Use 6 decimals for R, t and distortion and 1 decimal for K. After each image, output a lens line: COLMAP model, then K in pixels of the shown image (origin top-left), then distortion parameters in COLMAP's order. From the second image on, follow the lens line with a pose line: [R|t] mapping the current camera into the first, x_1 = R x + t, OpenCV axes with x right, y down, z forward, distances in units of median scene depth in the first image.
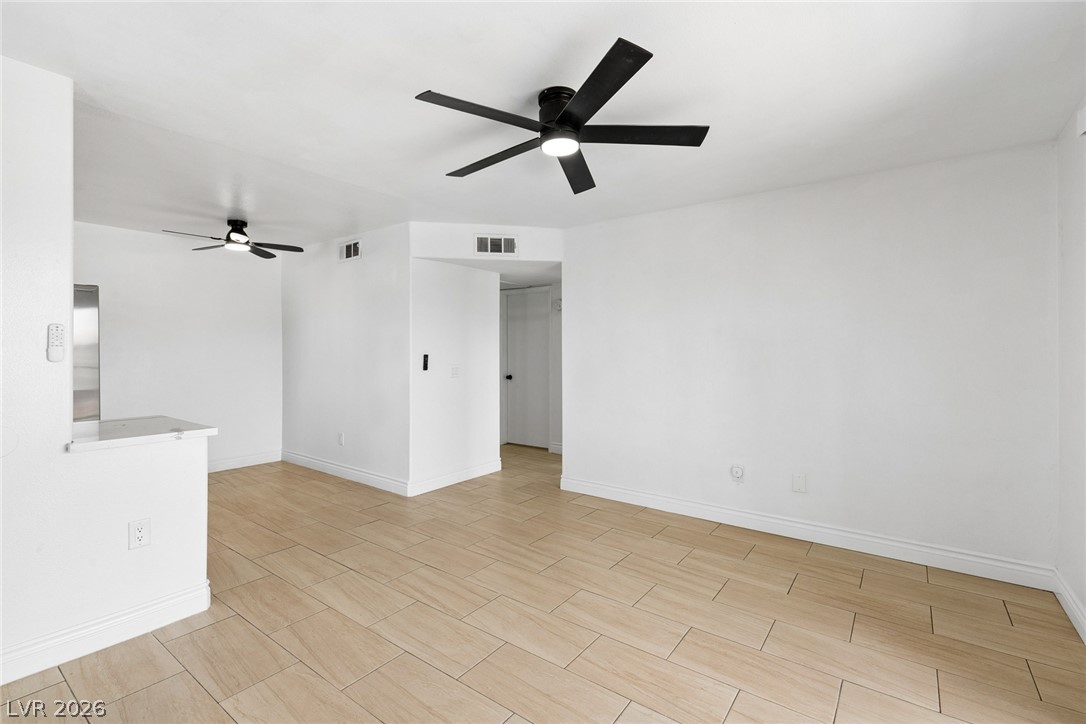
lens RADIAL K [[490.4, 0, 545.2], [0, 490.4, 347.0], [0, 0, 1]] dist [0.003572, 0.000365]
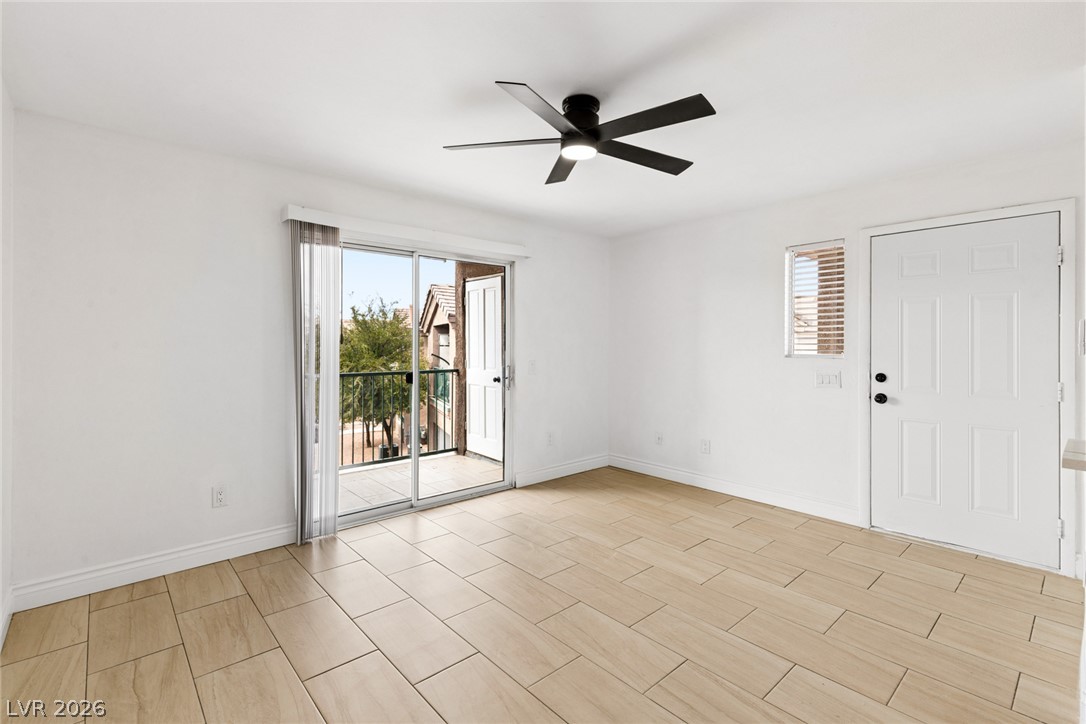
lens RADIAL K [[490.4, 0, 545.2], [0, 490.4, 347.0], [0, 0, 1]] dist [0.003572, 0.000365]
pose [[-0.980639, -0.004553, 0.195771, -0.080503], [-0.004426, 0.999990, 0.001086, 0.010706], [-0.195774, 0.000198, -0.980649, 1.589788]]
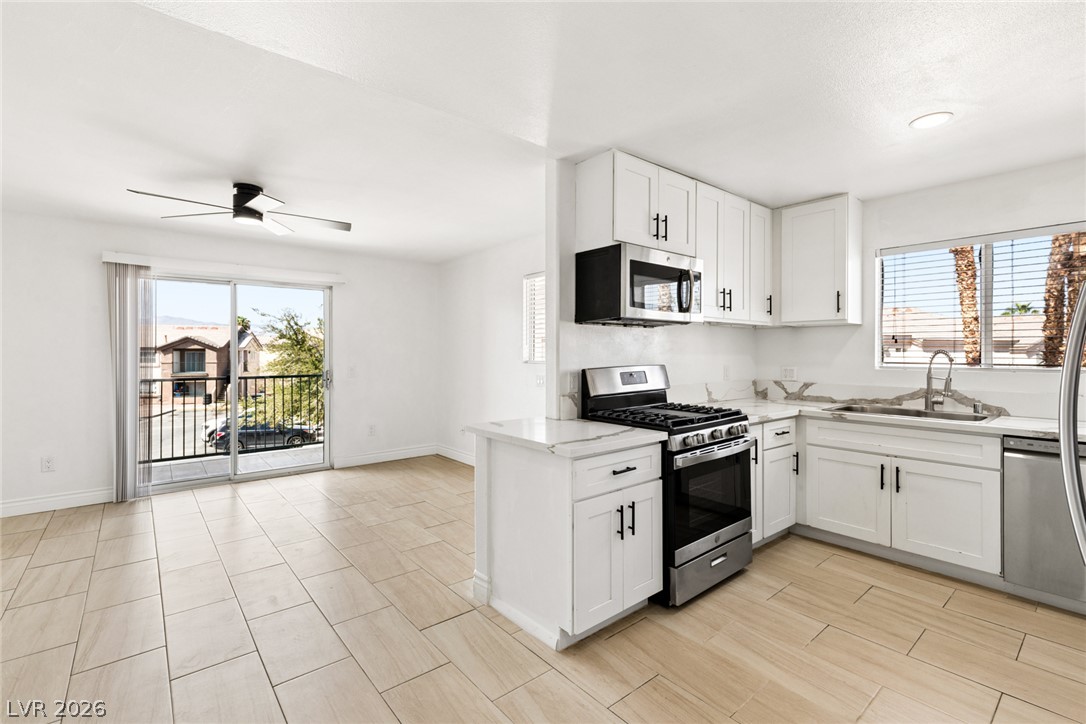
lens RADIAL K [[487.2, 0, 545.3], [0, 487.2, 359.2], [0, 0, 1]] dist [0.002780, 0.000118]
pose [[-0.972554, -0.004052, 0.232642, -0.954580], [-0.001348, 0.999930, 0.011777, 0.004426], [-0.232674, 0.011140, -0.972491, 1.755871]]
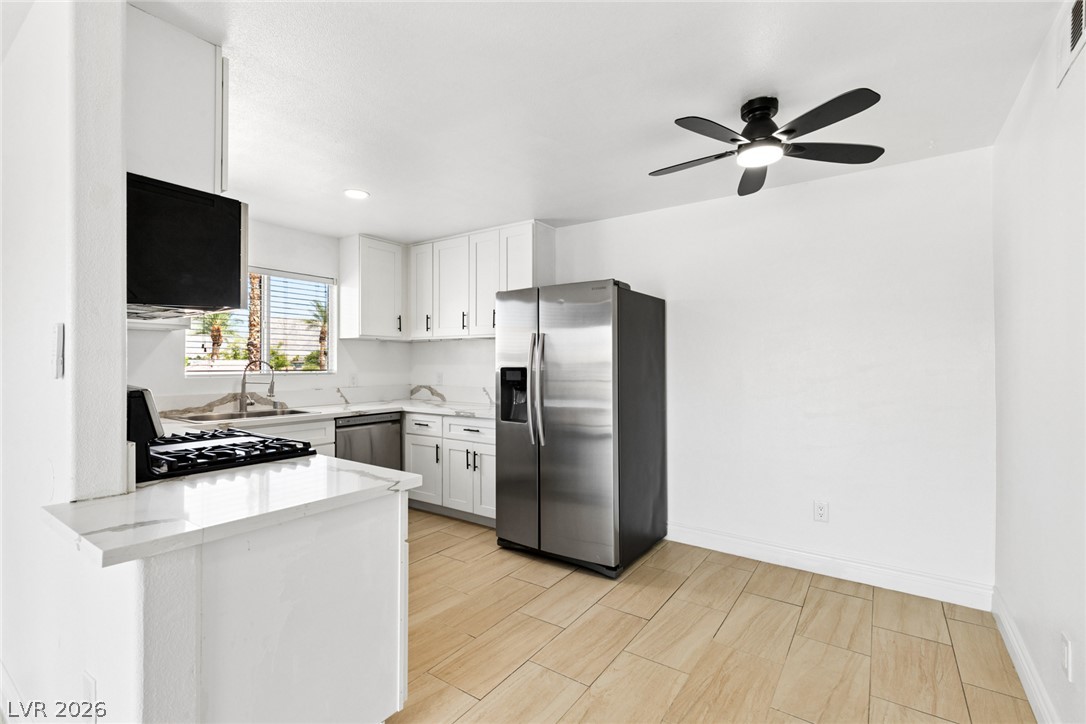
lens RADIAL K [[487.2, 0, 545.3], [0, 487.2, 359.2], [0, 0, 1]] dist [0.002780, 0.000118]
pose [[0.031845, -0.007725, -0.999463, -0.218323], [0.003072, 0.999966, -0.007631, 0.008506], [0.999488, -0.002827, 0.031868, 1.192463]]
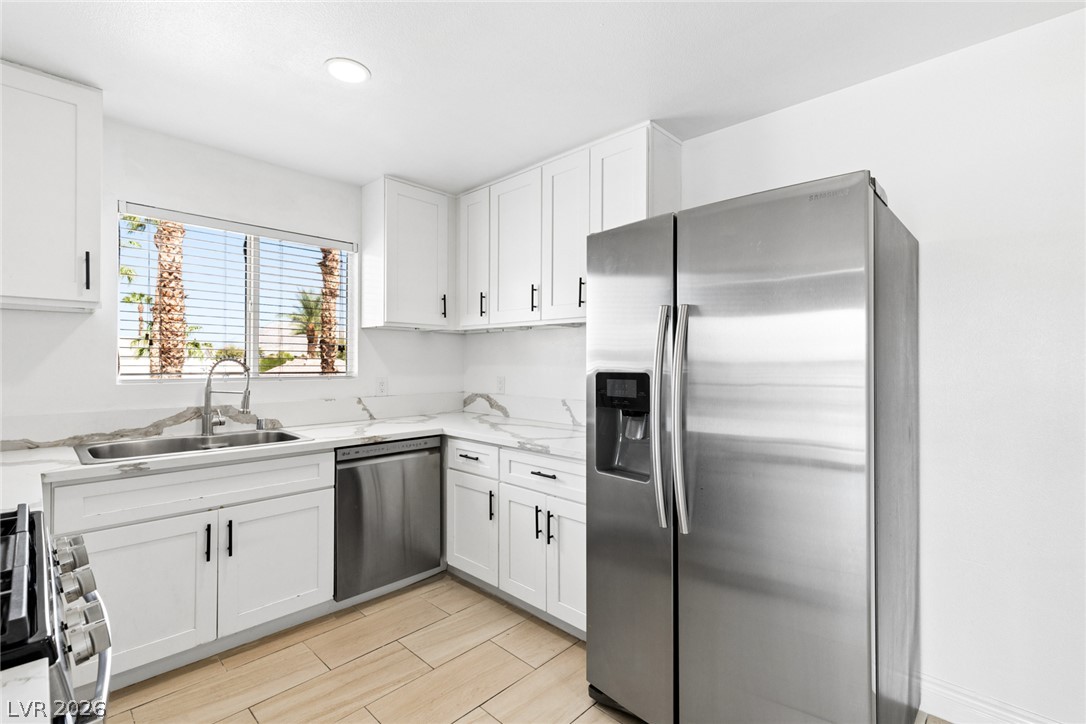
lens RADIAL K [[487.2, 0, 545.3], [0, 487.2, 359.2], [0, 0, 1]] dist [0.002780, 0.000118]
pose [[-0.124359, -0.005886, -0.992220, -0.766980], [-0.000761, 0.999983, -0.005837, 0.005685], [0.992237, 0.000029, -0.124361, 1.134045]]
